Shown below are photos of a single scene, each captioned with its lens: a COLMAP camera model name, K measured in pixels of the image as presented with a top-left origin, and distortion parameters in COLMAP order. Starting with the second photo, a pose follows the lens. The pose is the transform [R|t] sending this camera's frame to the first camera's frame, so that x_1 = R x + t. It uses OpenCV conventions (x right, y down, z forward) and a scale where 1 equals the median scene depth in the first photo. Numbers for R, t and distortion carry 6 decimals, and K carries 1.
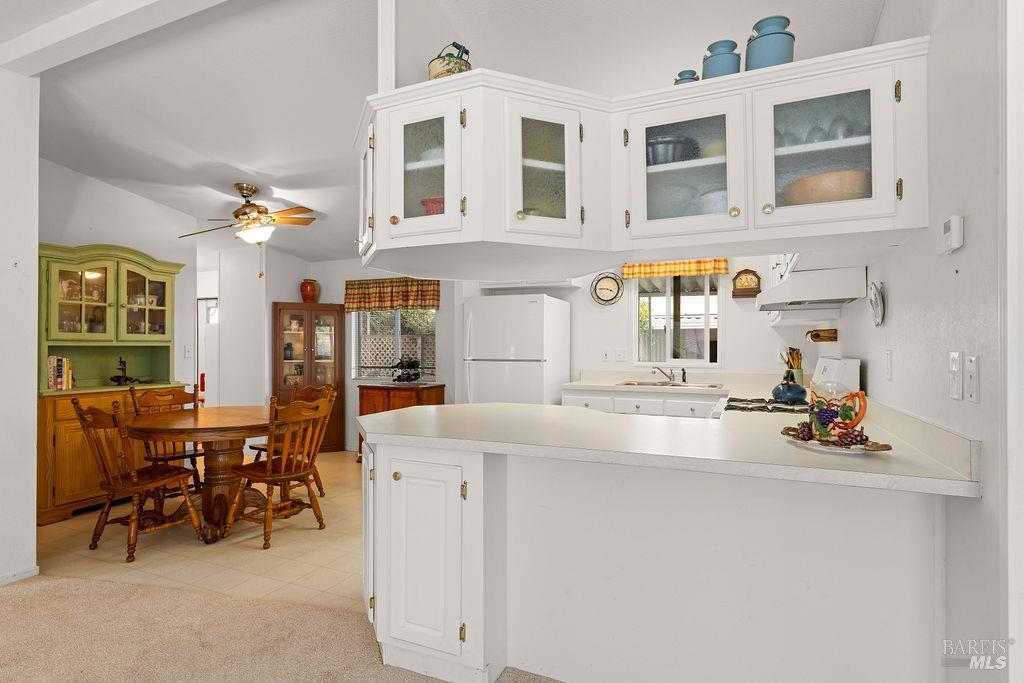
lens RADIAL K [[528.3, 0, 506.8], [0, 528.3, 340.7], [0, 0, 1]] dist [0.000087, 0.001169]
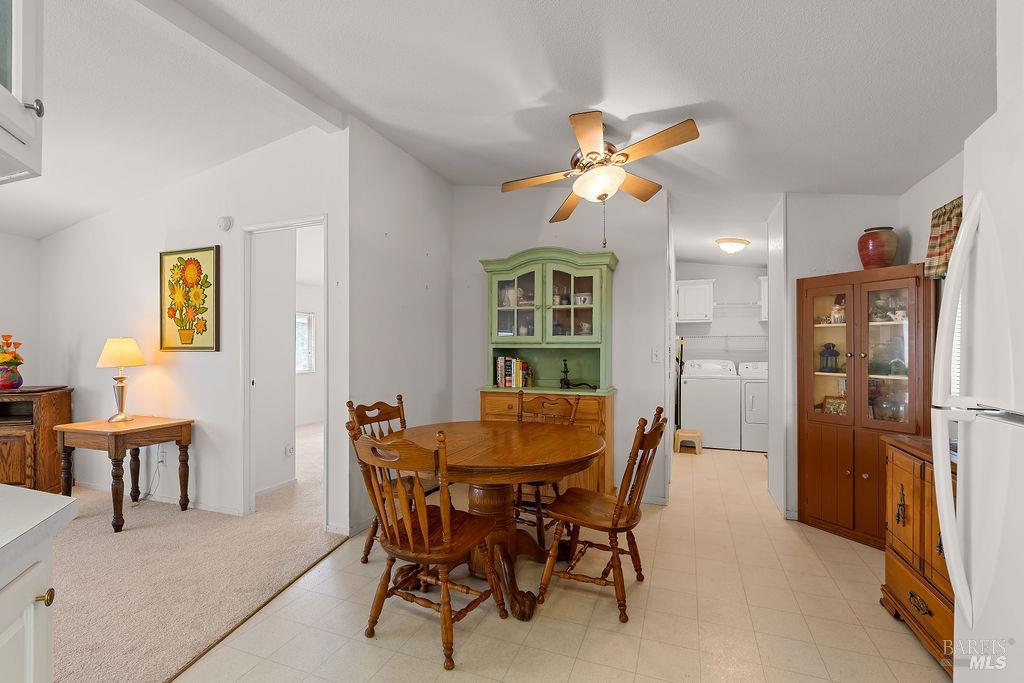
lens RADIAL K [[460.9, 0, 510.8], [0, 460.9, 350.1], [0, 0, 1]] dist [-0.005267, 0.000238]
pose [[0.049114, 0.004964, -0.998781, 0.097145], [0.010448, 0.999930, 0.005484, 0.006022], [0.998739, -0.010705, 0.049058, 0.681341]]
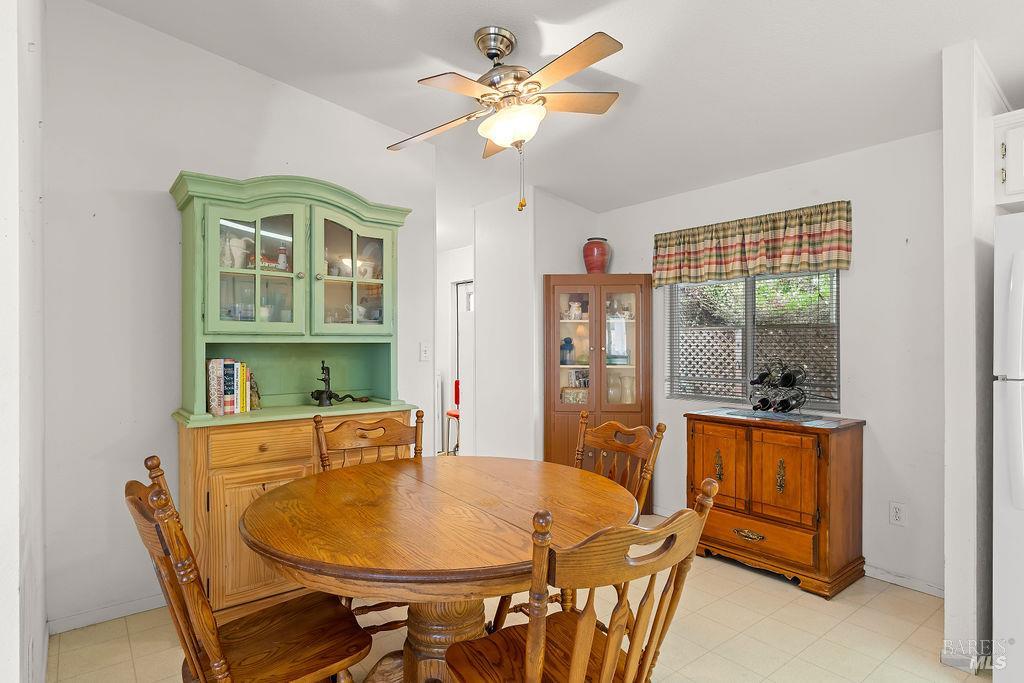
lens RADIAL K [[555.1, 0, 510.3], [0, 555.1, 342.4], [0, 0, 1]] dist [0.004925, 0.000297]
pose [[0.886439, -0.000773, -0.462845, -0.178826], [0.005638, 0.999942, 0.009129, 0.003448], [0.462811, -0.010702, 0.886392, 0.409257]]
